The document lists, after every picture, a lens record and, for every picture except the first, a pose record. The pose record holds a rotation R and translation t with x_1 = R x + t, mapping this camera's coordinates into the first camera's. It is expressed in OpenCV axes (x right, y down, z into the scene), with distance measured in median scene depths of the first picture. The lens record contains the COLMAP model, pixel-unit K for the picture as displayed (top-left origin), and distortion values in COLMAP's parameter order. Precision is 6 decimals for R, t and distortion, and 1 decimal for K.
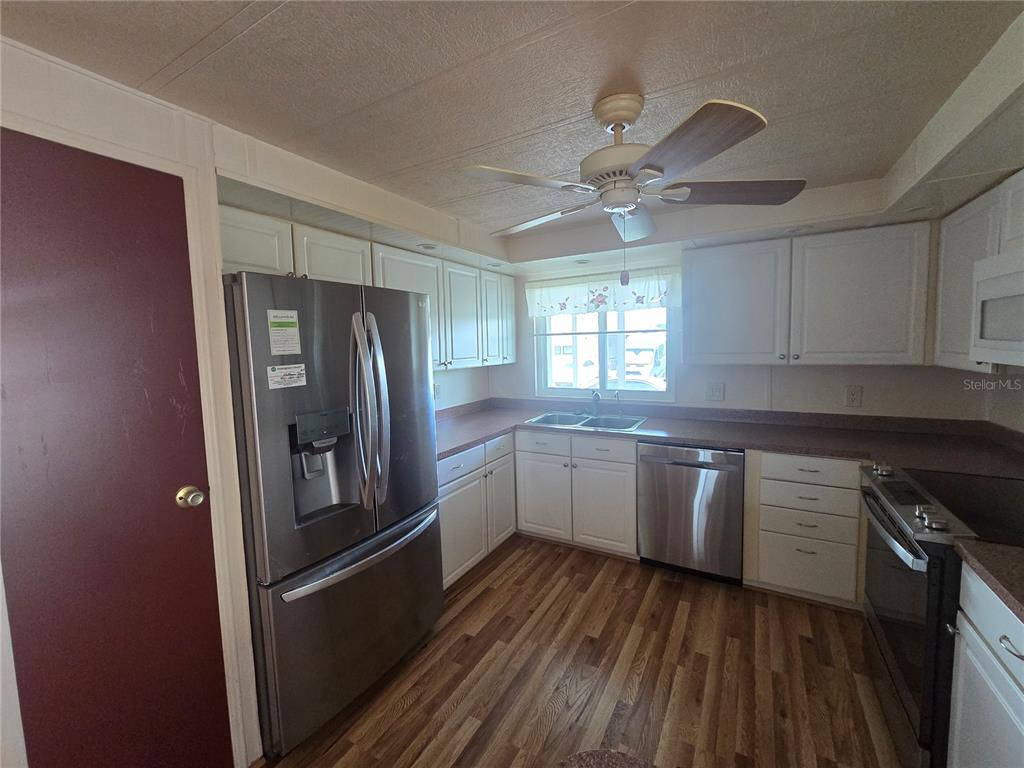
lens RADIAL K [[419.3, 0, 512.9], [0, 419.3, 378.8], [0, 0, 1]] dist [-0.002487, 0.000880]
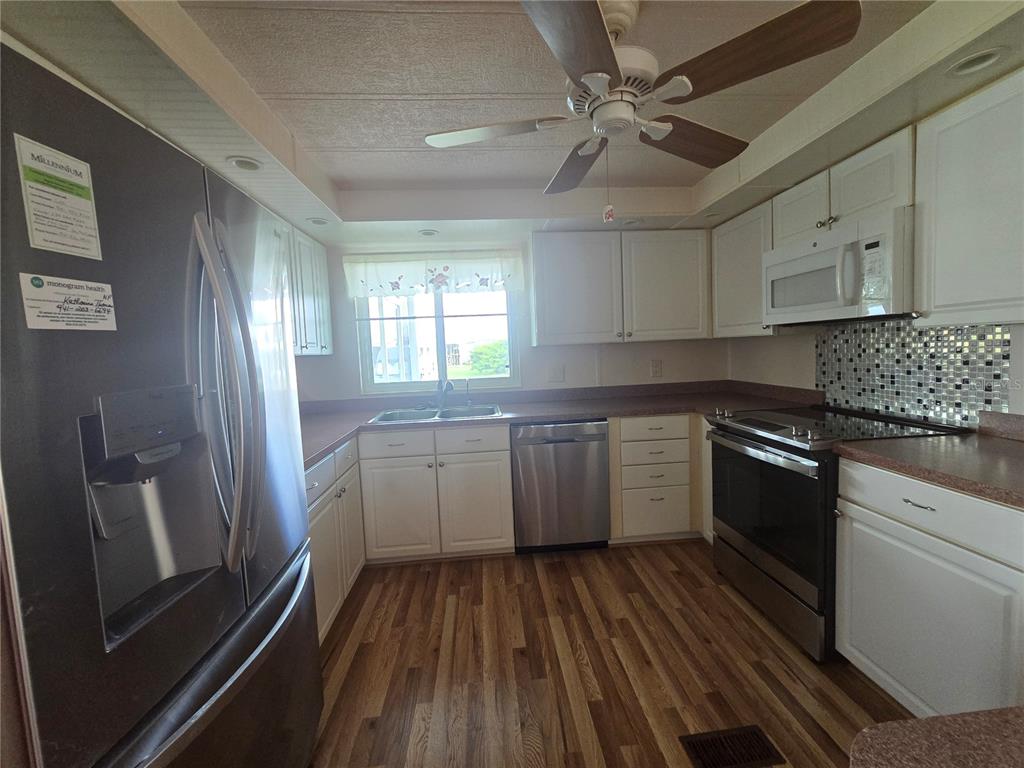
lens RADIAL K [[419.3, 0, 518.3], [0, 419.3, 376.7], [0, 0, 1]] dist [-0.002487, 0.000880]
pose [[0.824793, -0.047625, 0.563425, -0.244762], [0.068313, 0.997541, -0.015683, 0.064503], [-0.561292, 0.051424, 0.826018, 0.232480]]
